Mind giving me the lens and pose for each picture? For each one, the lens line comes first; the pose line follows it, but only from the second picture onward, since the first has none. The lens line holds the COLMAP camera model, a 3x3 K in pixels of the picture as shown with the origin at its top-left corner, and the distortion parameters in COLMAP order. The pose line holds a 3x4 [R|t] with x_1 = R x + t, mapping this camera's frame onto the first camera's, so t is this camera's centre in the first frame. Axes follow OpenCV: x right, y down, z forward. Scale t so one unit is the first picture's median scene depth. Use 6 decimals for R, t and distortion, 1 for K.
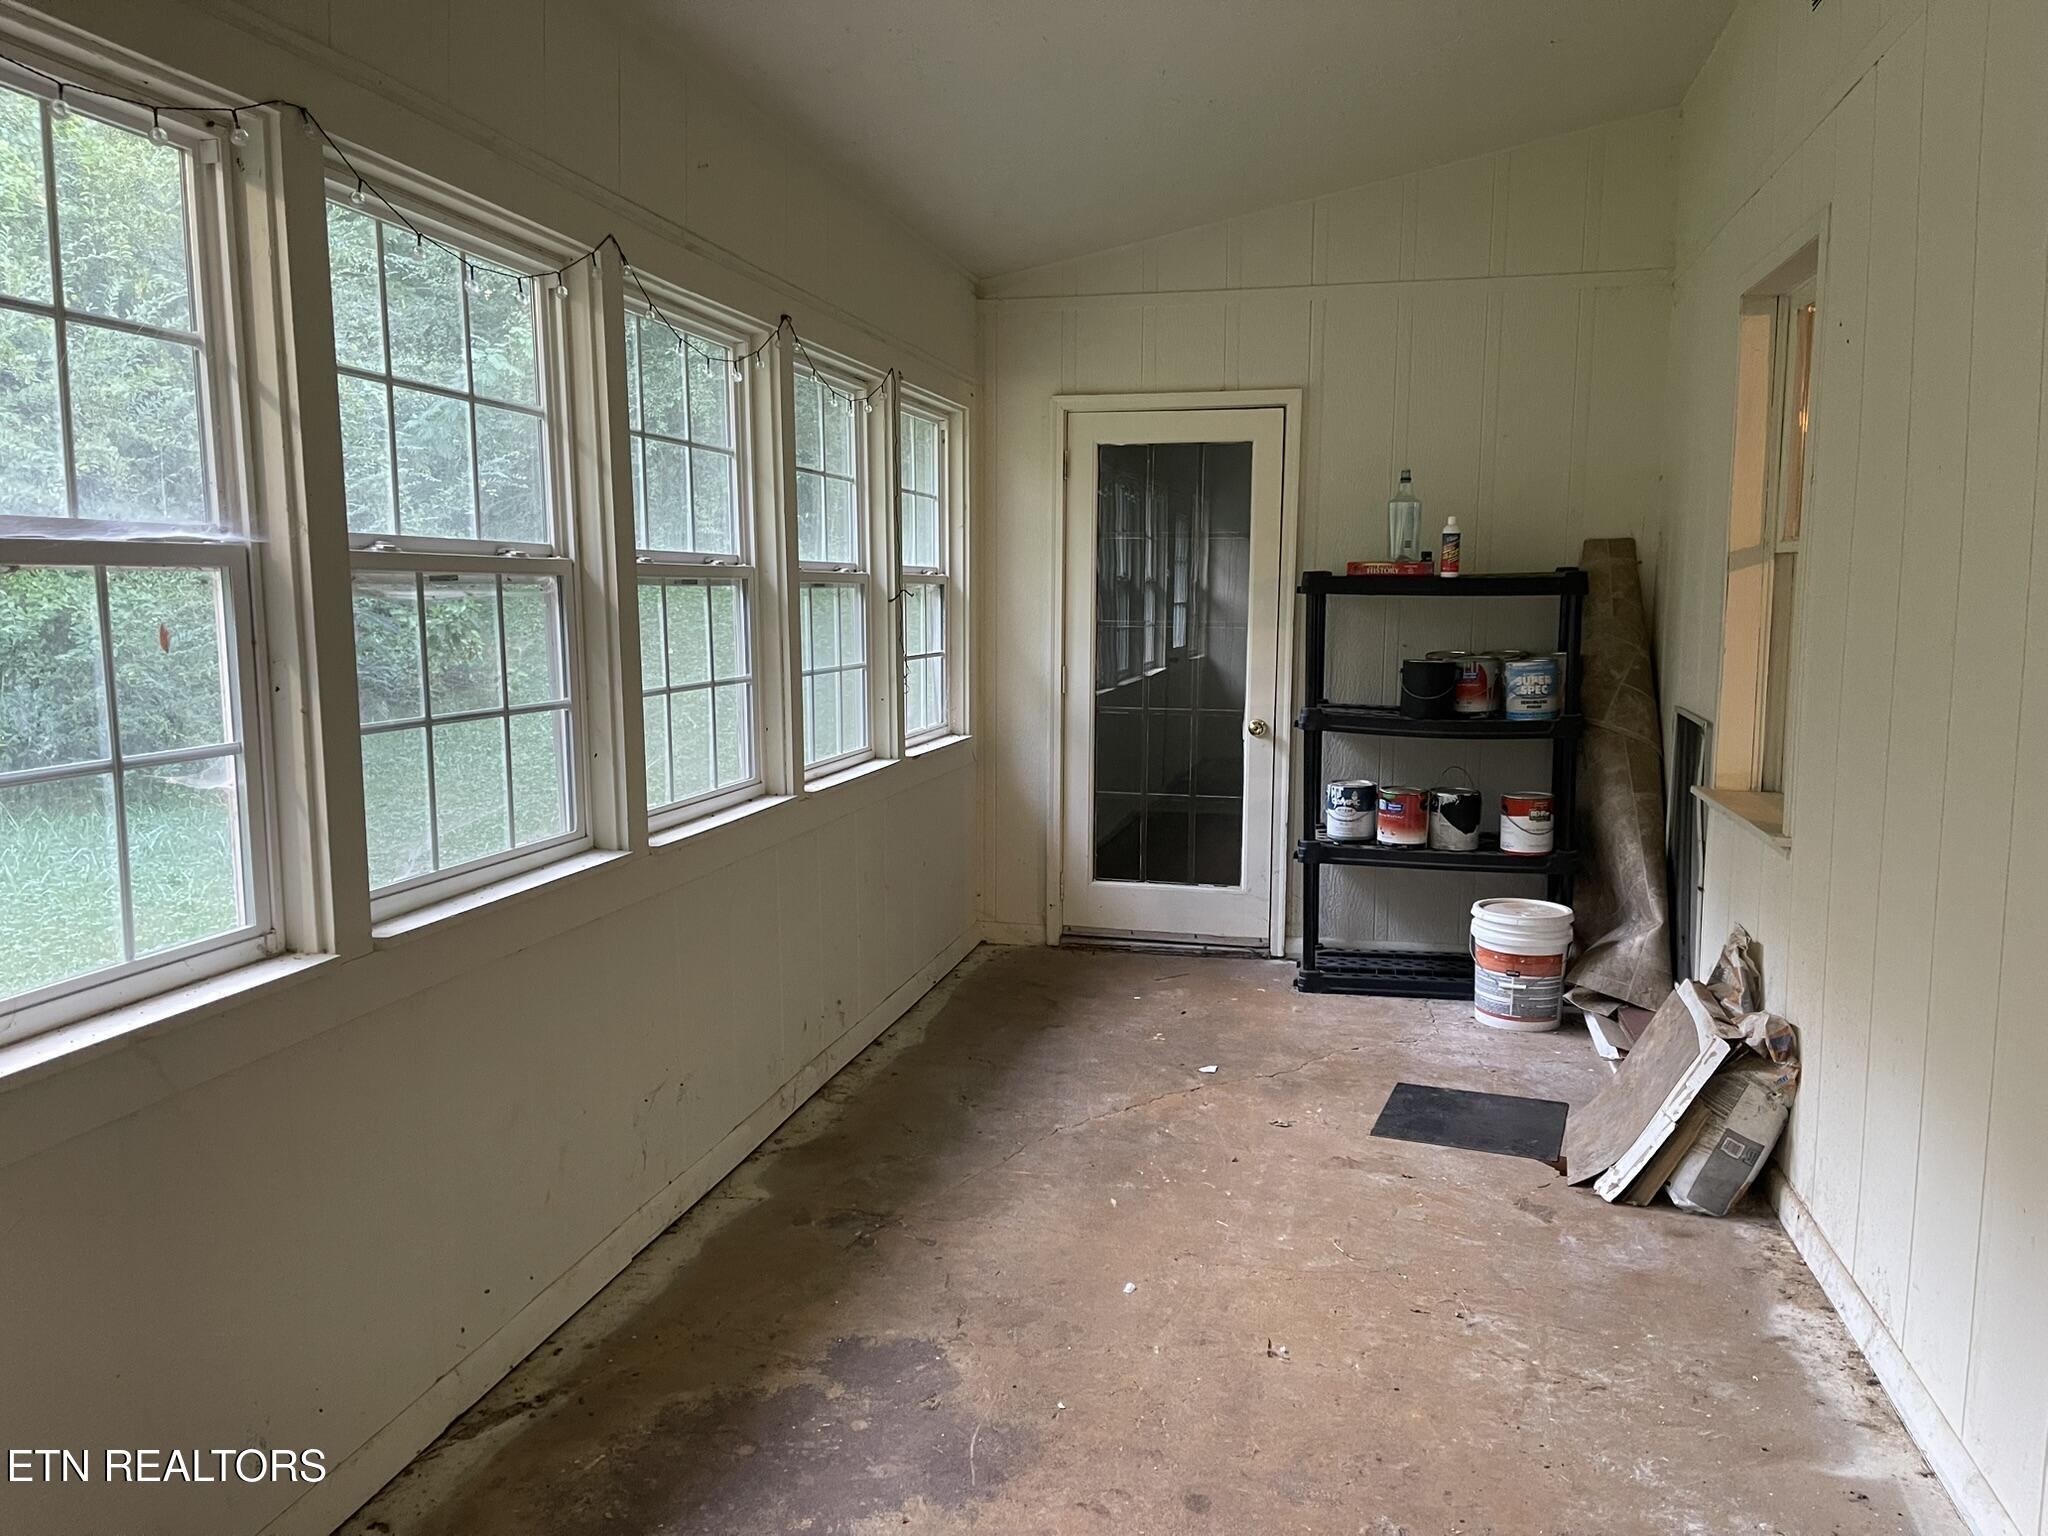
lens RADIAL K [[1523.6, 0, 963.8], [0, 1523.6, 779.4], [0, 0, 1]] dist [0.088041, -0.131565]
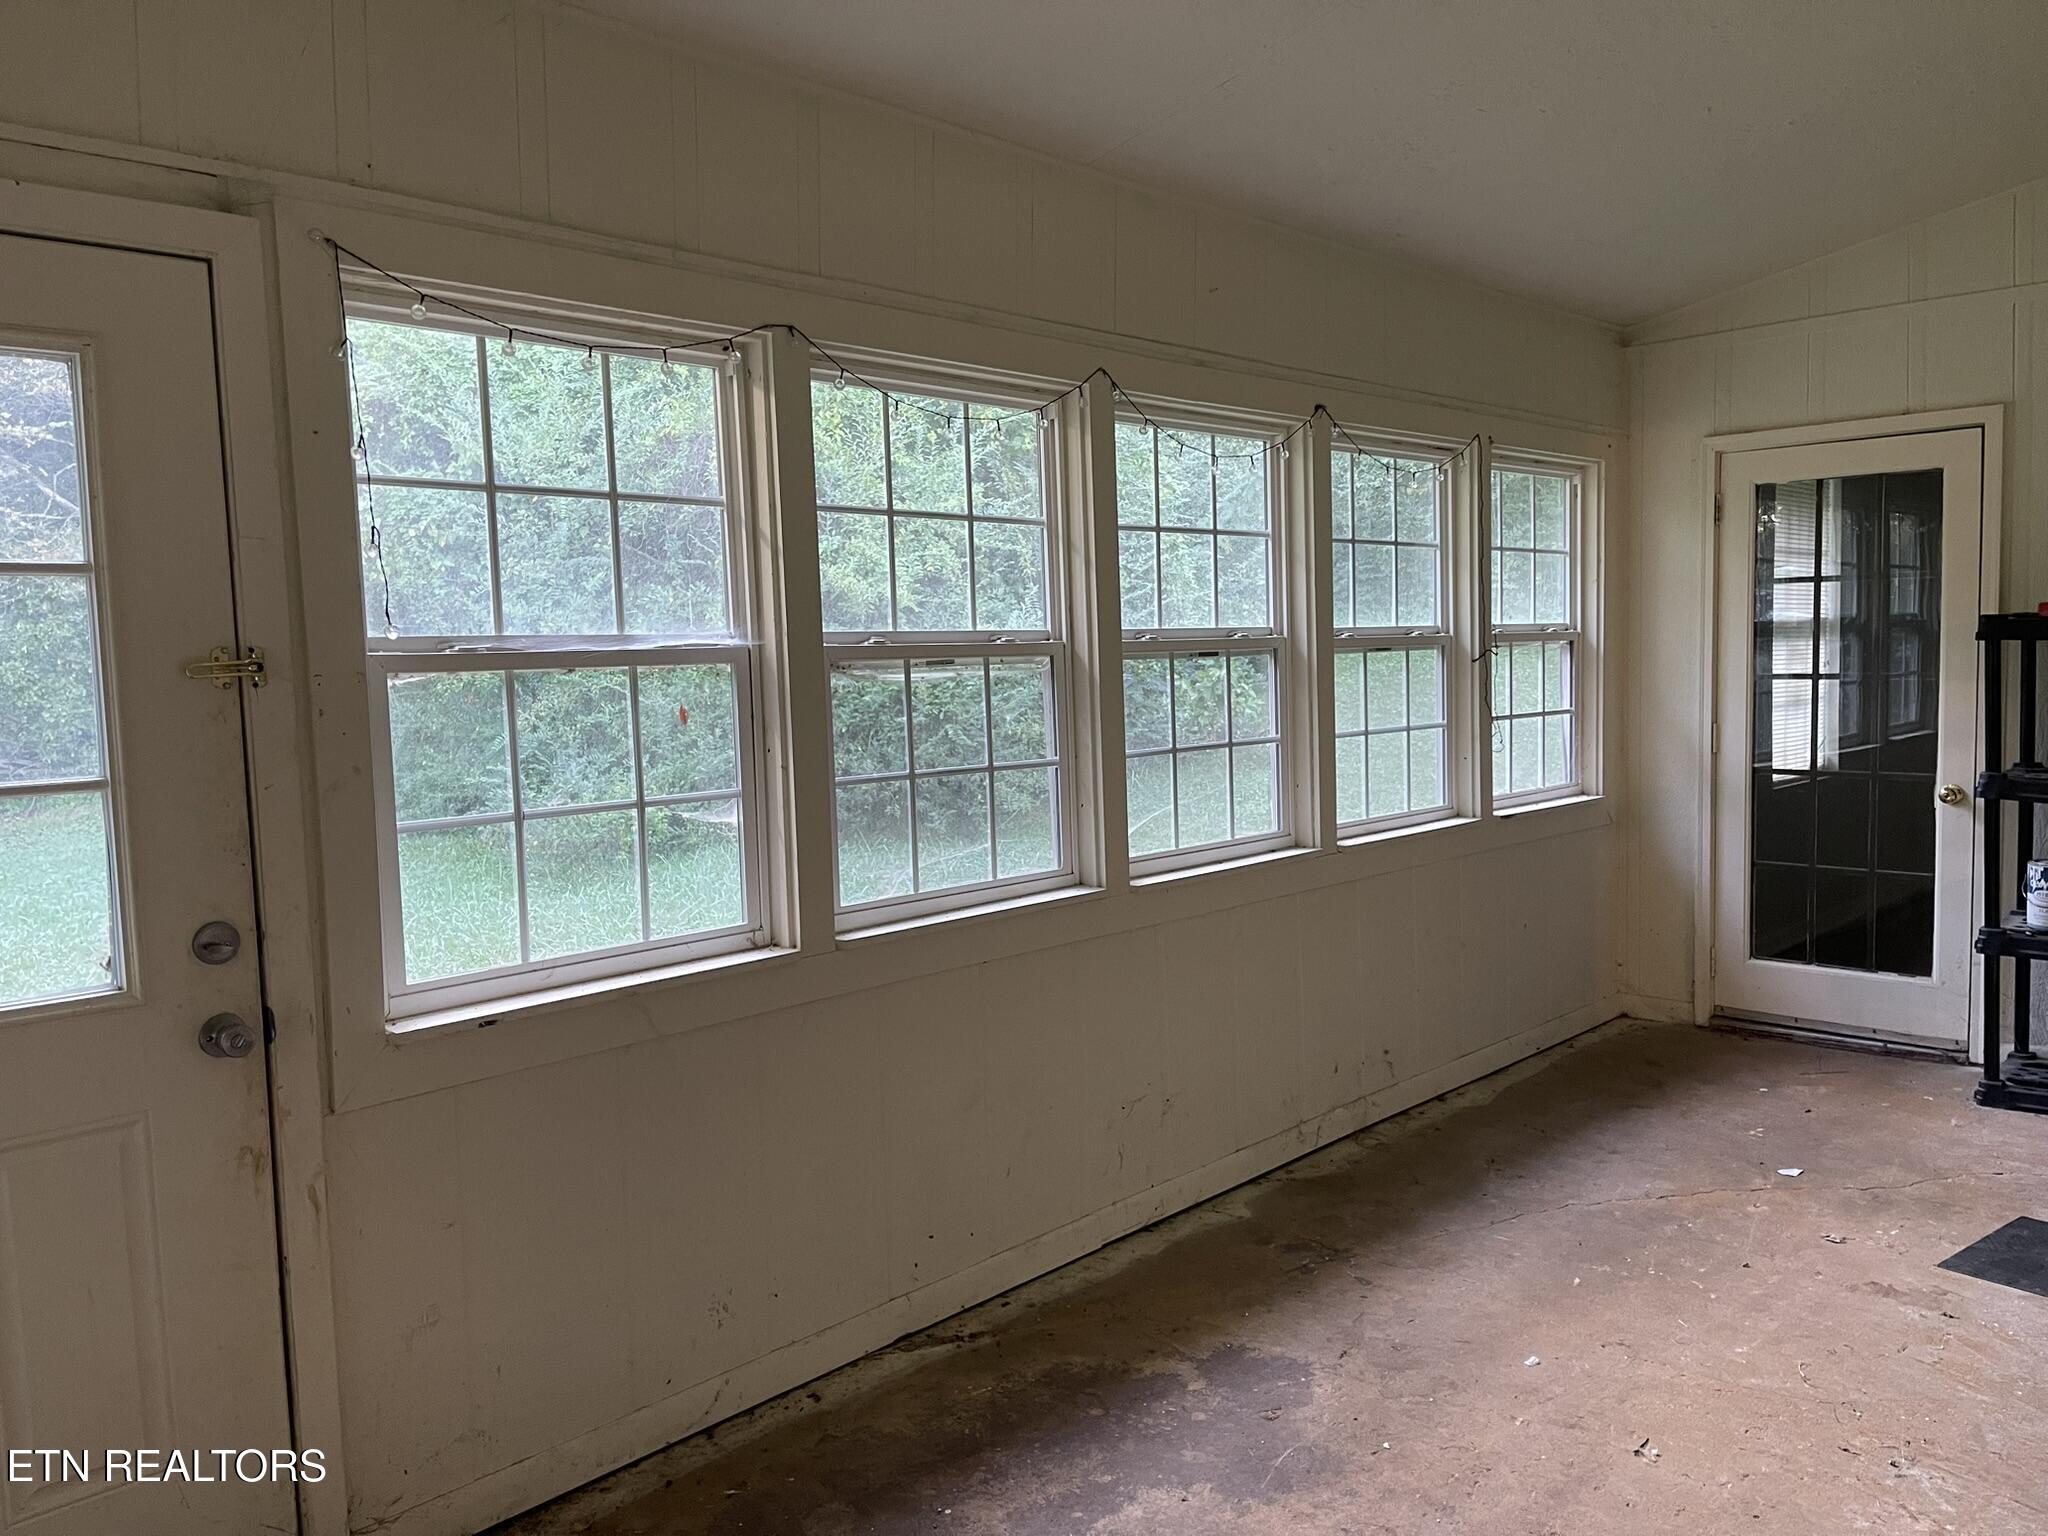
lens RADIAL K [[1504.5, 0, 1012.1], [0, 1504.5, 769.7], [0, 0, 1]] dist [0.093372, -0.123816]
pose [[0.859521, 0.012224, -0.510954, 0.257652], [-0.033156, 0.998942, -0.031875, -0.003936], [0.510023, 0.044338, 0.859017, -0.020736]]
